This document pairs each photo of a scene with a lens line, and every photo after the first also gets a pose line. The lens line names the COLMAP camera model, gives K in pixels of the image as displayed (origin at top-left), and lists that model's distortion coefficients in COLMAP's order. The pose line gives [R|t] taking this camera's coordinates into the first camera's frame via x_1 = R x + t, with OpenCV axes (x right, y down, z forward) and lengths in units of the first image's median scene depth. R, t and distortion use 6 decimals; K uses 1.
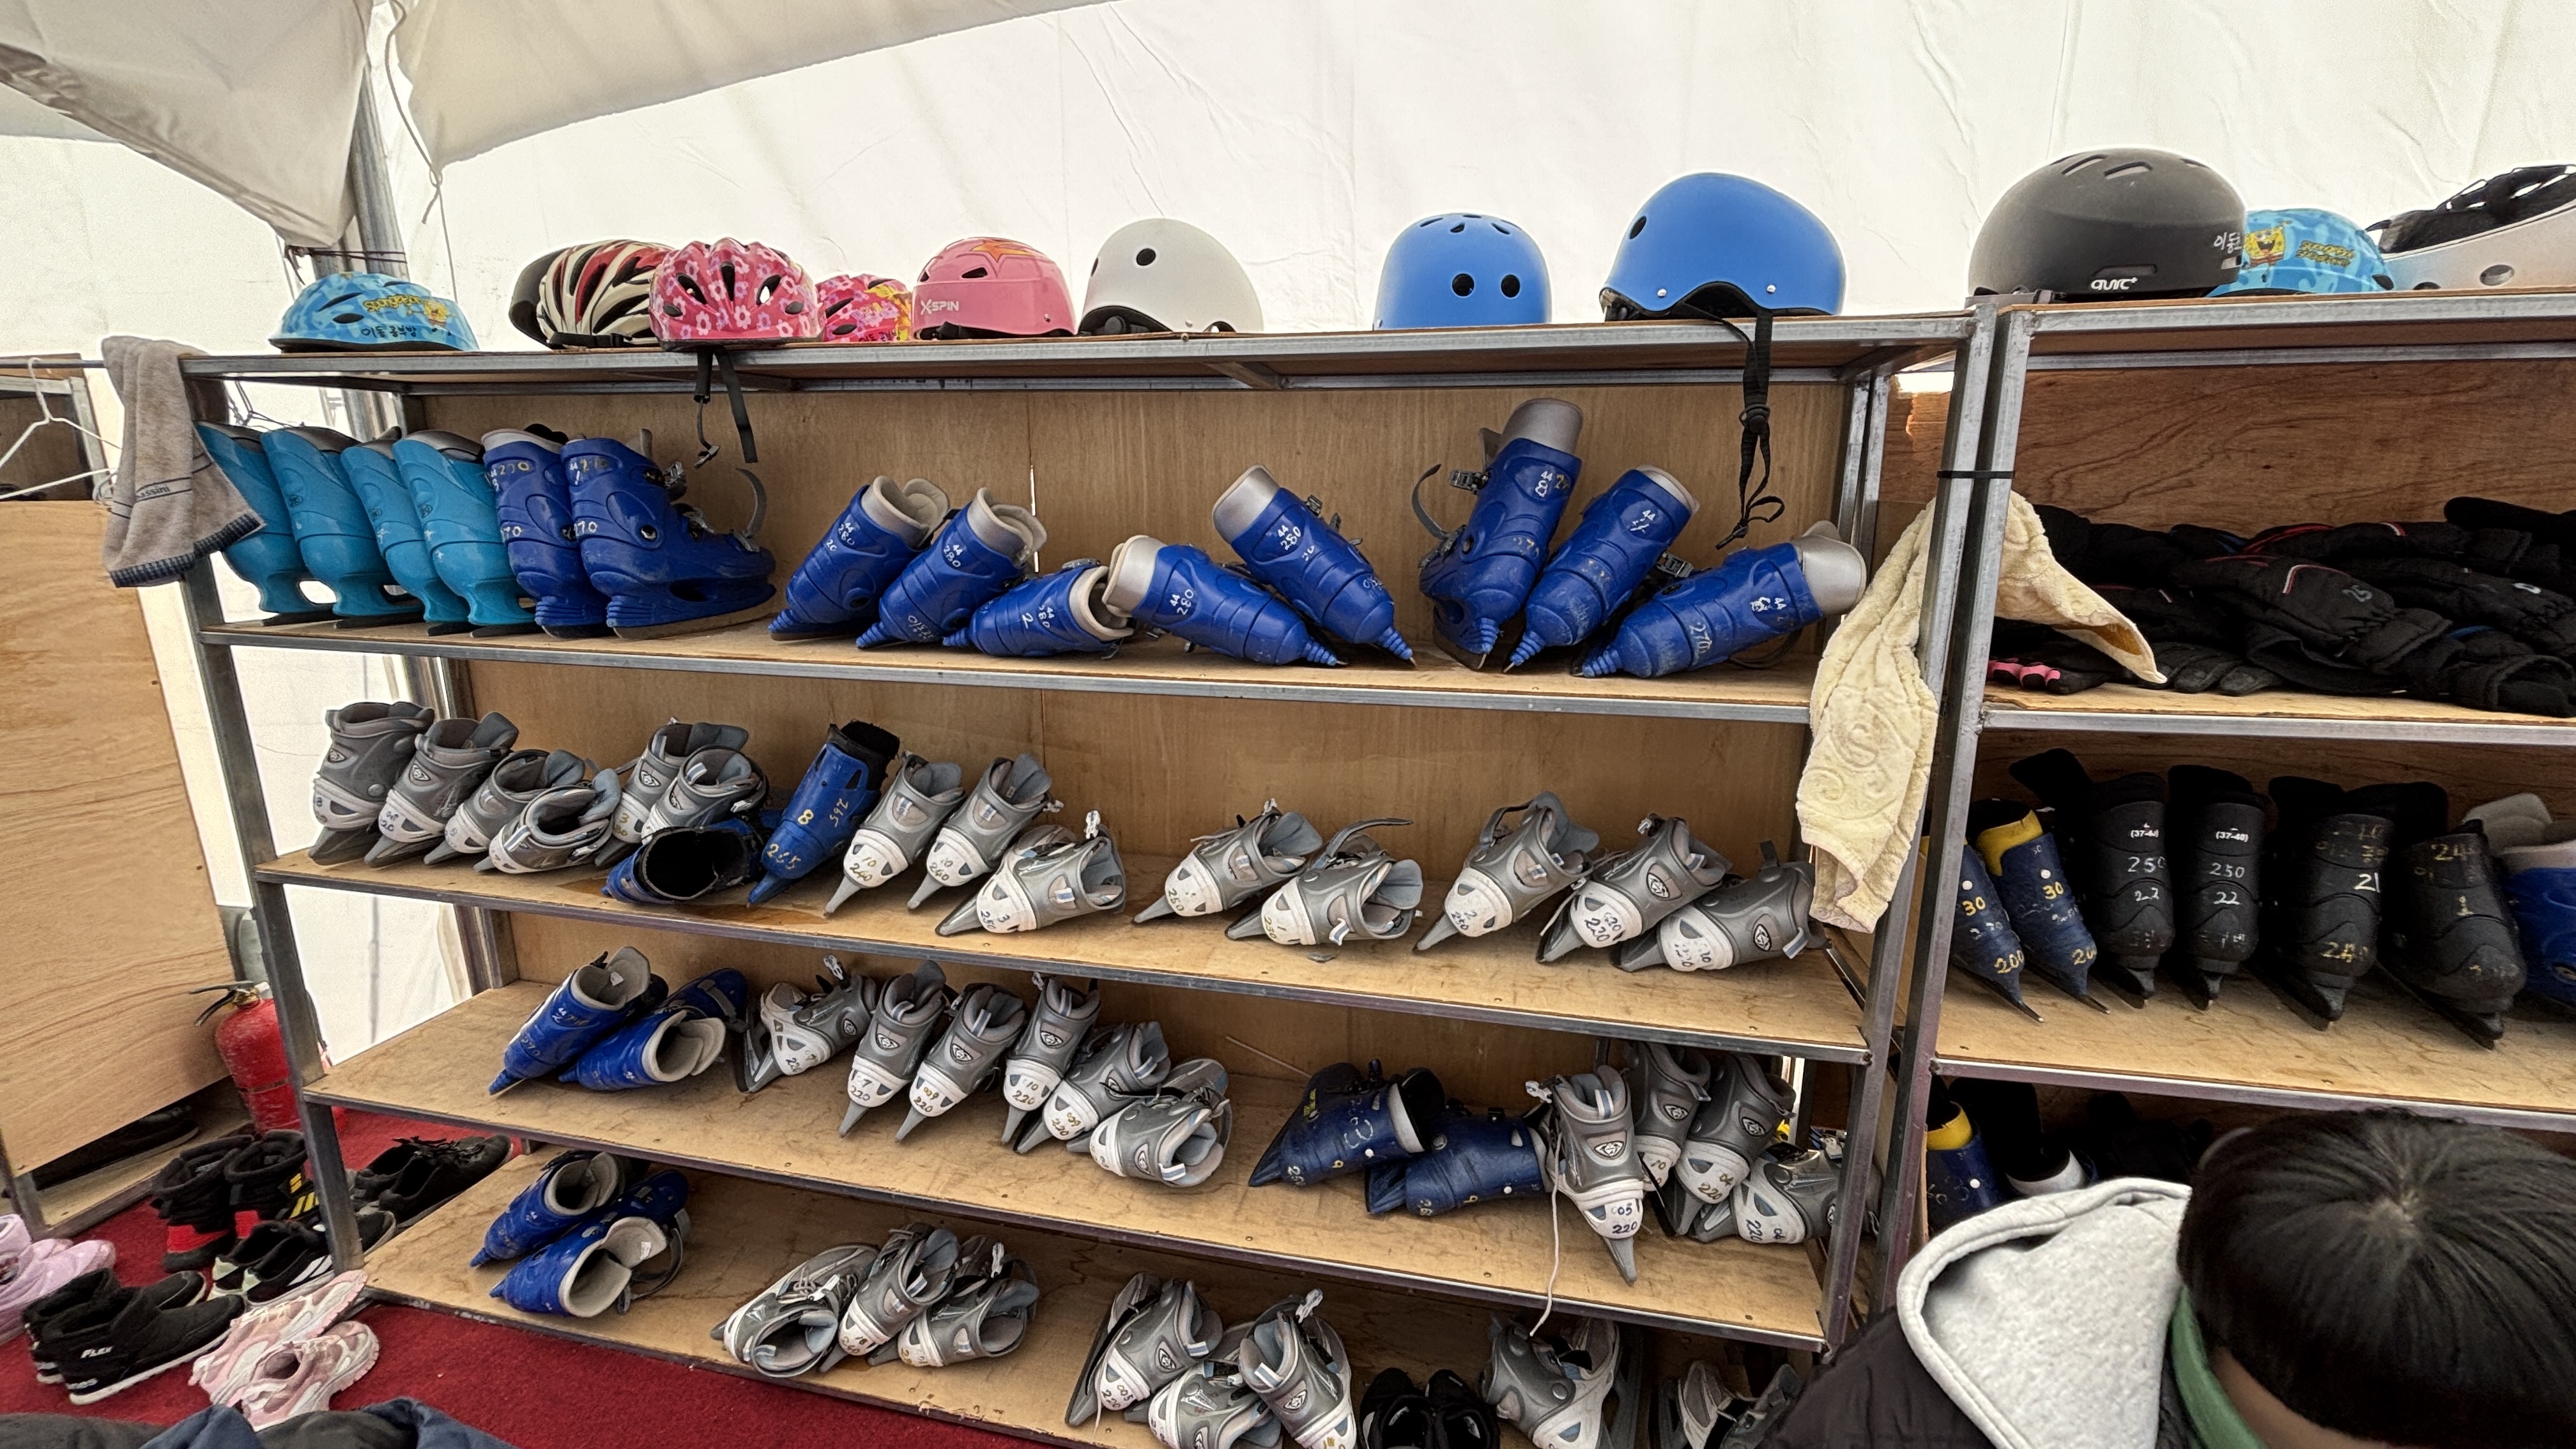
lens RADIAL K [[1061.4, 0, 1292.3], [0, 1061.4, 729.0], [0, 0, 1]] dist [-0.000565, -0.000042]
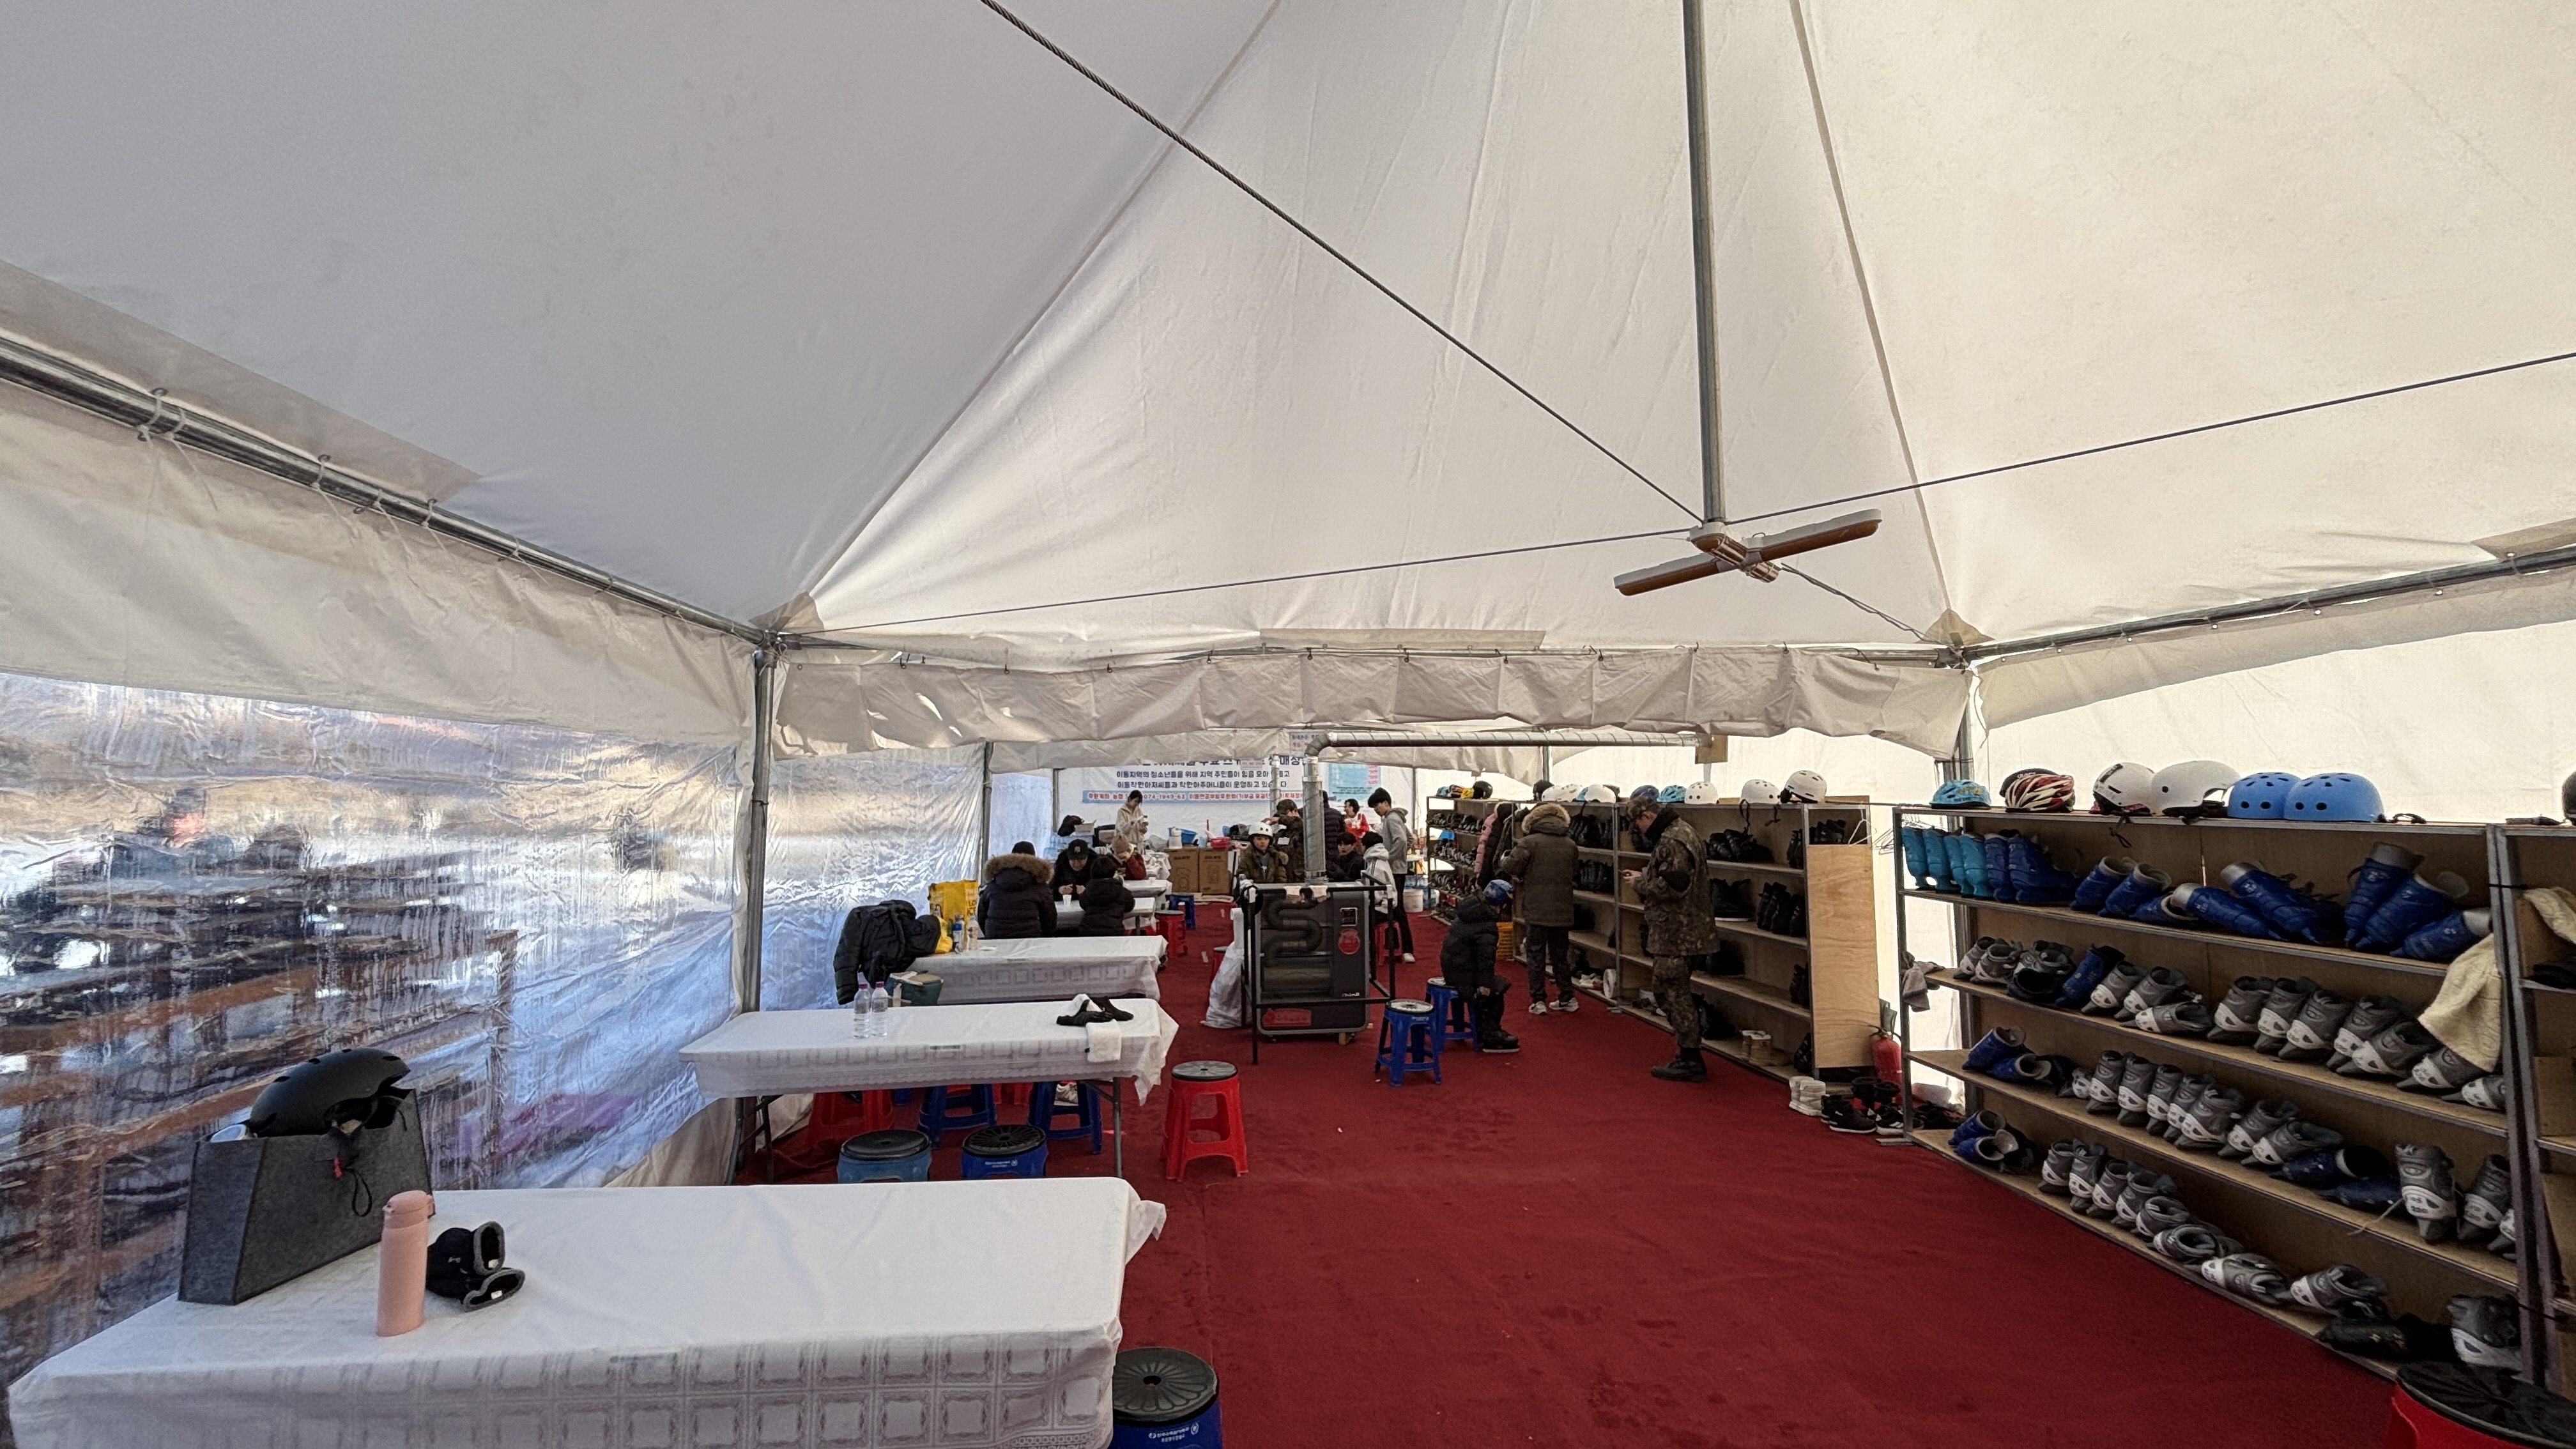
lens RADIAL K [[1061.4, 0, 1291.4], [0, 1061.4, 717.3], [0, 0, 1]] dist [-0.000565, -0.000042]
pose [[0.303676, -0.068827, -0.950286, 1.557665], [-0.211394, 0.967661, -0.137639, 0.240397], [0.929028, 0.242682, 0.279306, -1.793191]]
